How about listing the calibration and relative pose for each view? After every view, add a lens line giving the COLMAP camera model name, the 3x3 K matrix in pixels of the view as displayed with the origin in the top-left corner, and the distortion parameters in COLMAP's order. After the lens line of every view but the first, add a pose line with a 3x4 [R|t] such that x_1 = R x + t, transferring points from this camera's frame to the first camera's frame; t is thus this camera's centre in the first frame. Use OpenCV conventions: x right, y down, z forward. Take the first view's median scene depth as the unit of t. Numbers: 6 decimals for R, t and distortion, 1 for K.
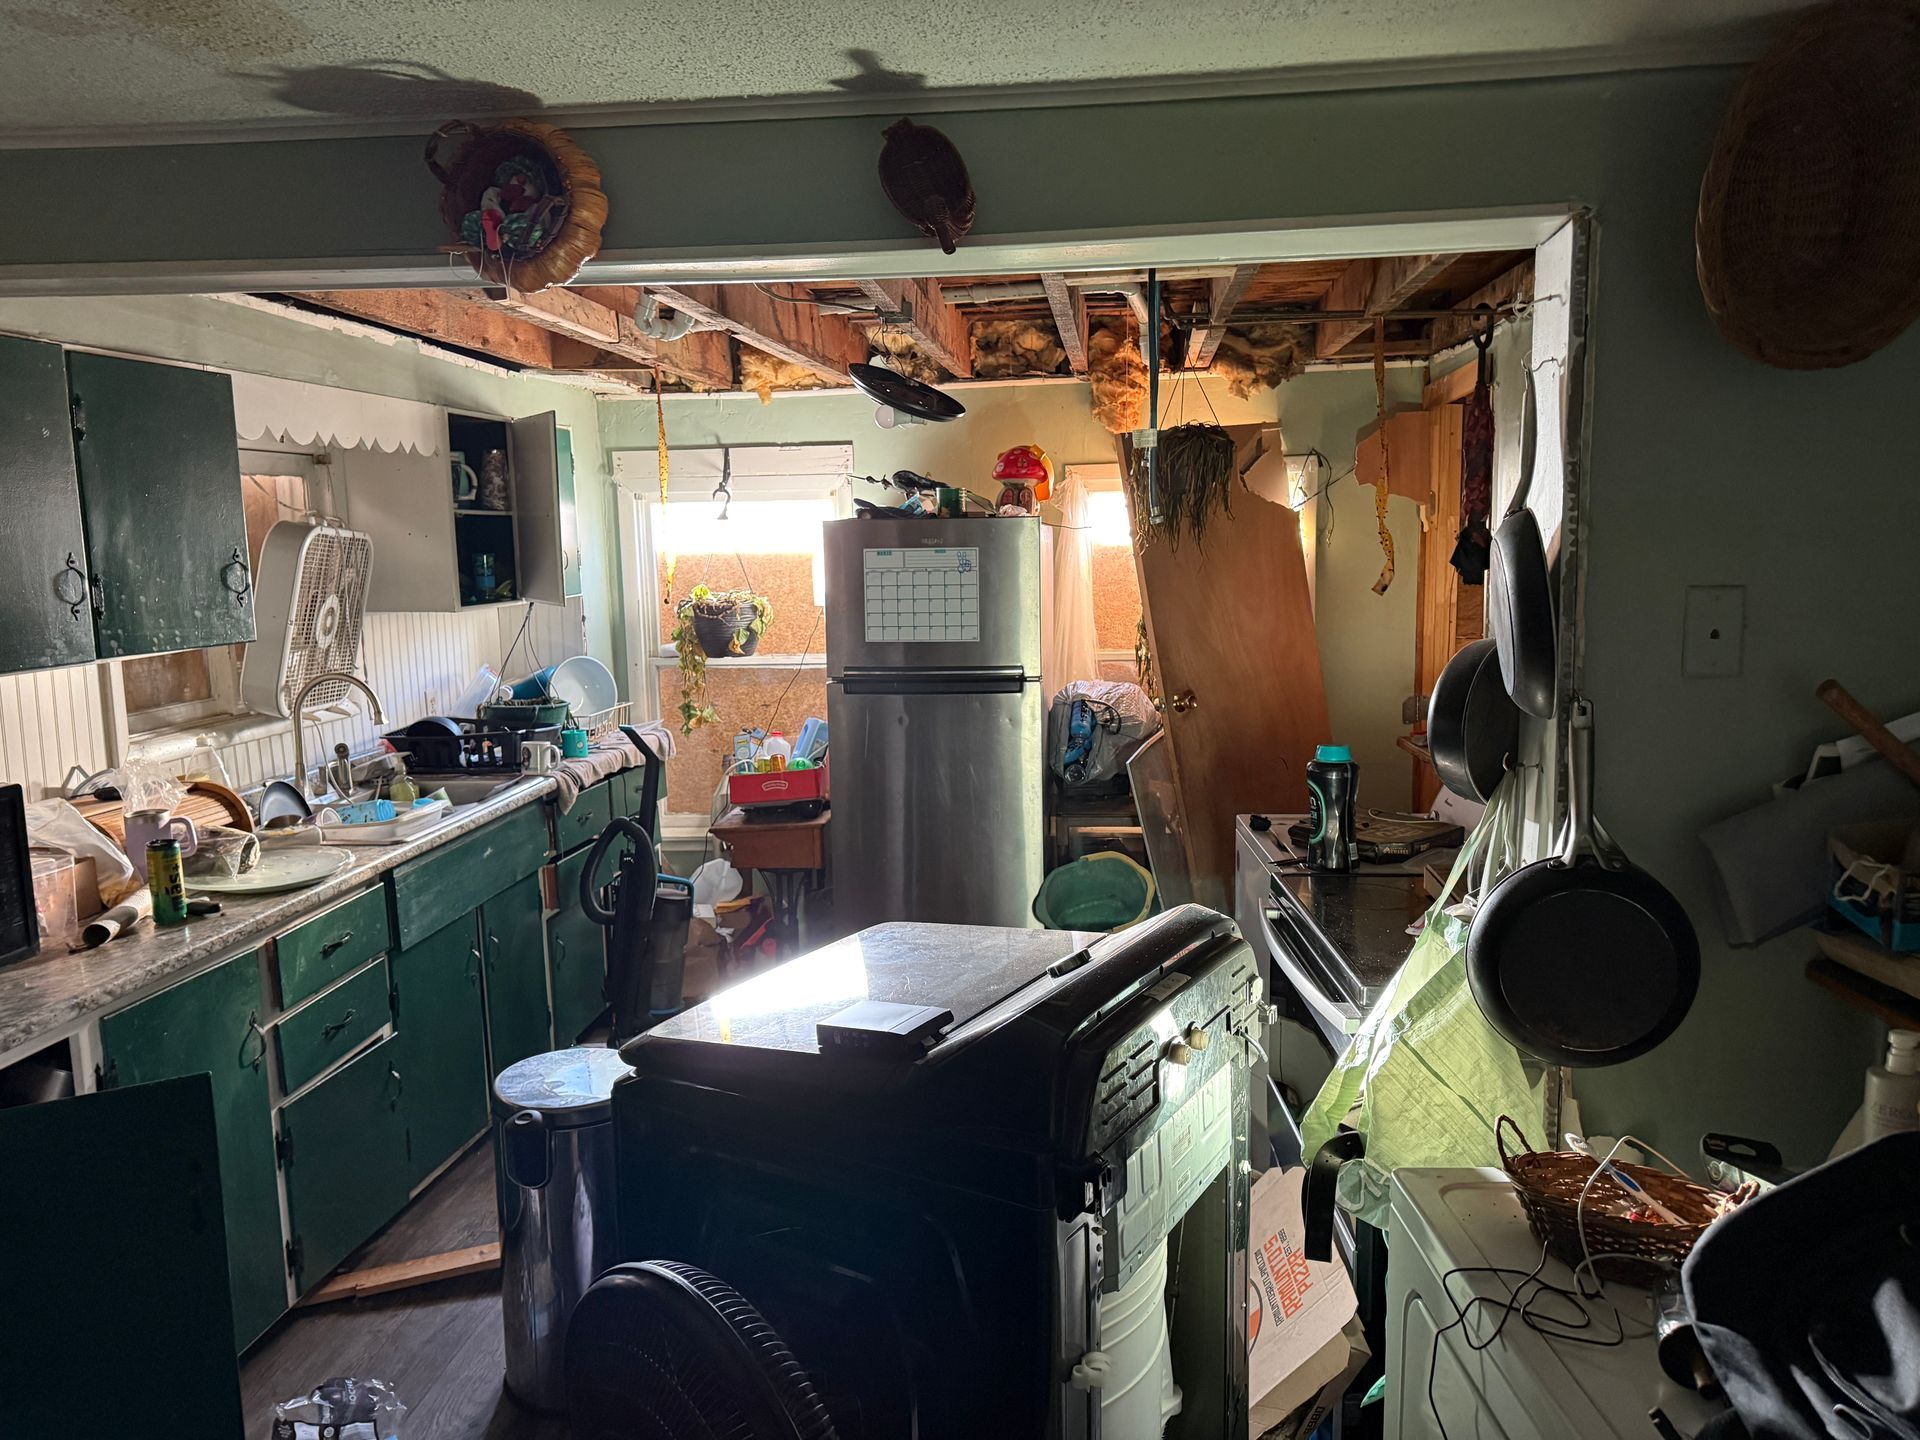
lens RADIAL K [[1342.7, 0, 983.1], [0, 1342.7, 719.1], [0, 0, 1]] dist [0.103700, -0.125167]
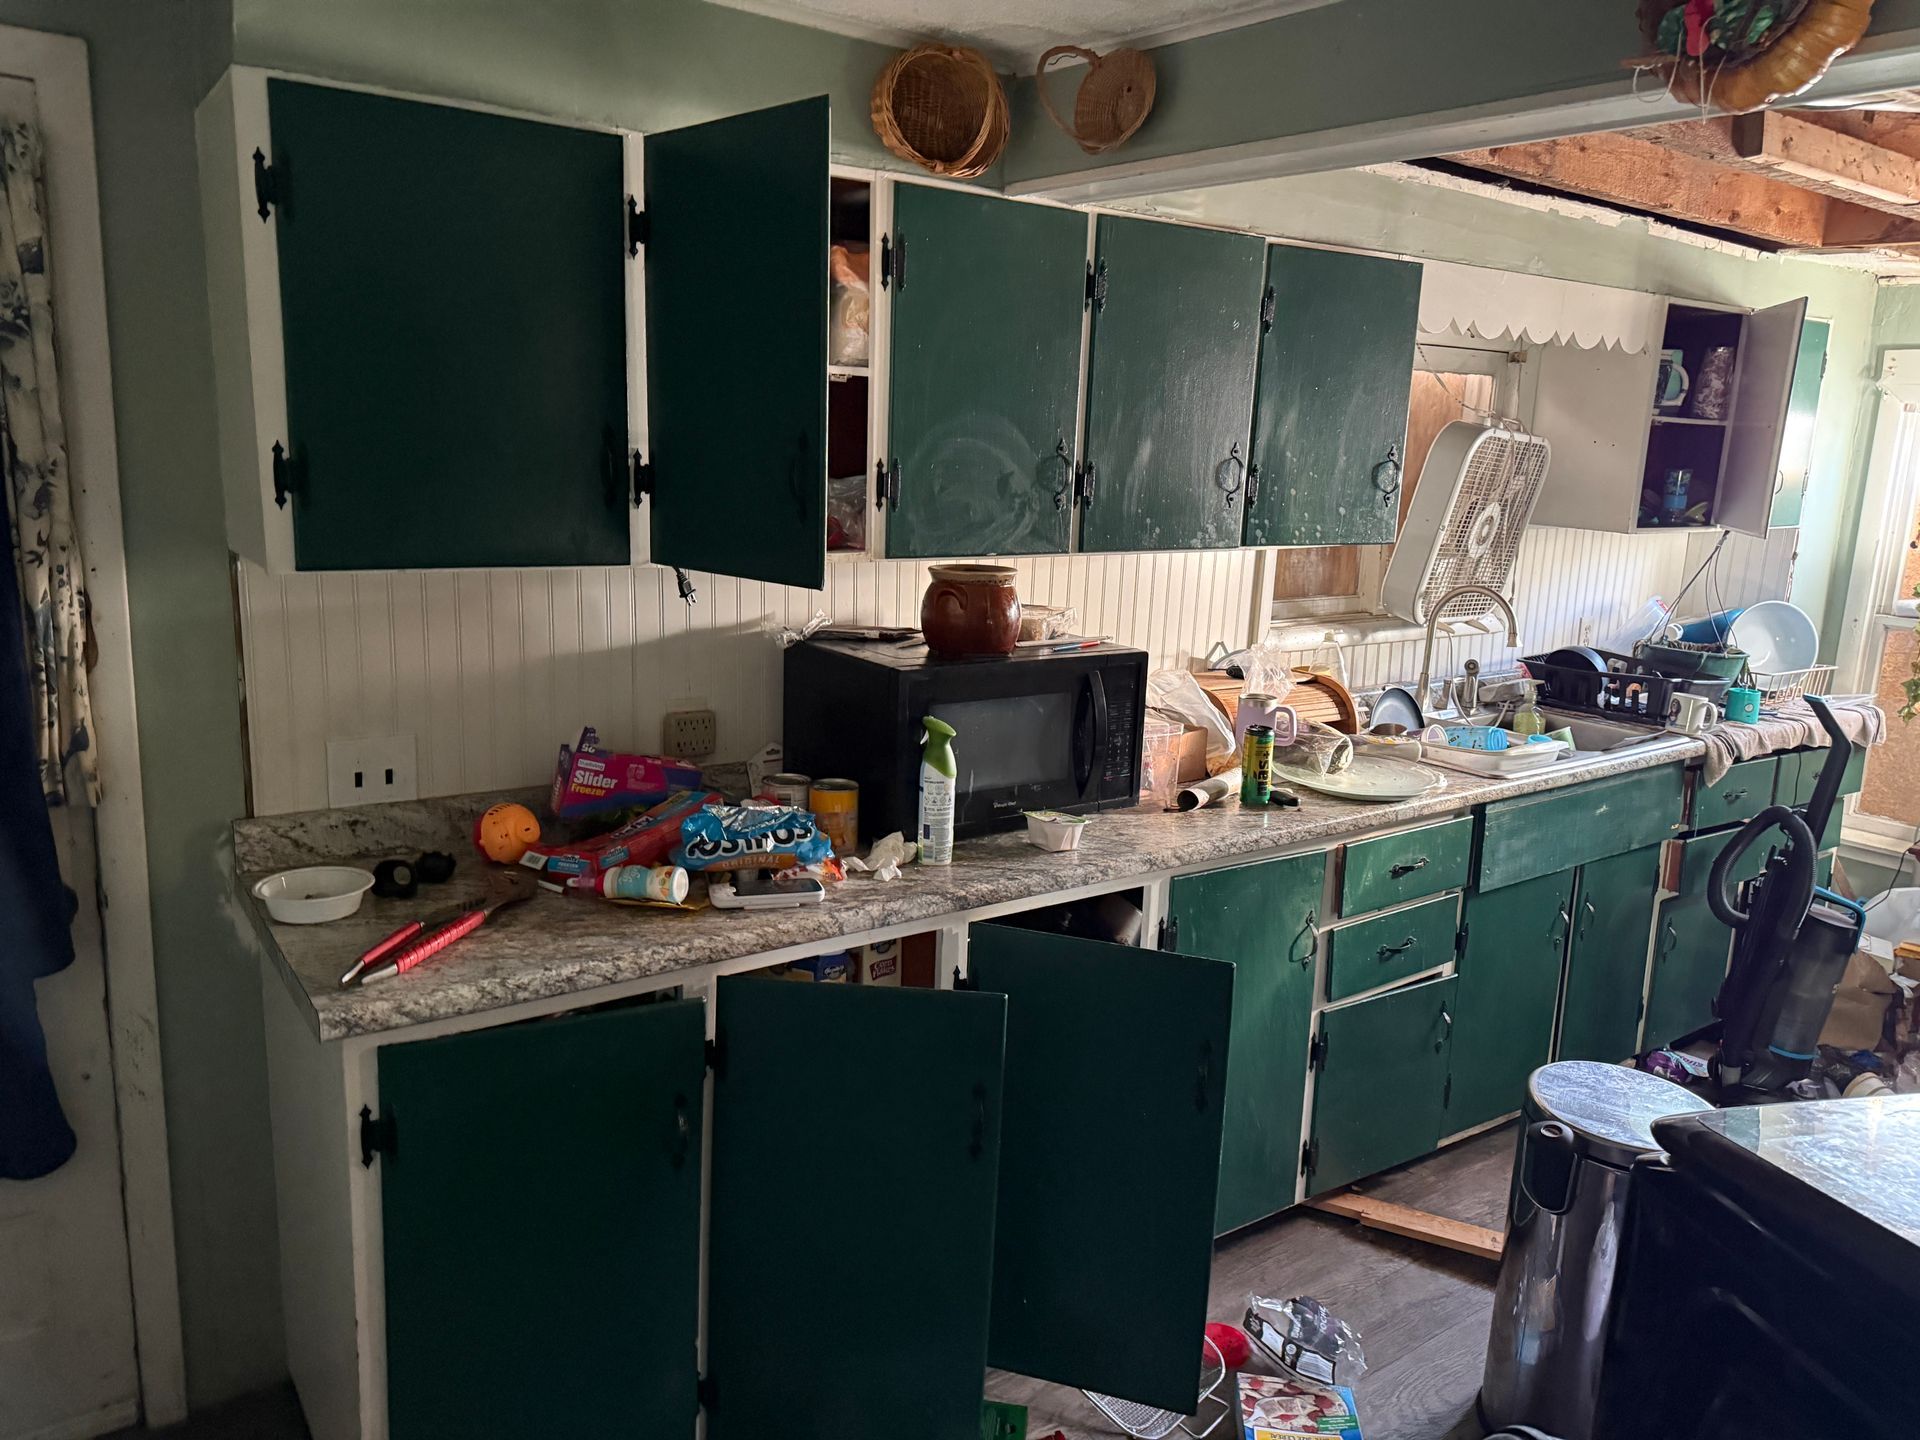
lens RADIAL K [[1353.4, 0, 956.1], [0, 1353.4, 705.3], [0, 0, 1]] dist [0.050717, -0.056655]
pose [[0.650042, 0.190494, -0.735634, 0.000428], [-0.152983, 0.981054, 0.118863, -0.008966], [0.744340, 0.035273, 0.666869, 0.100625]]
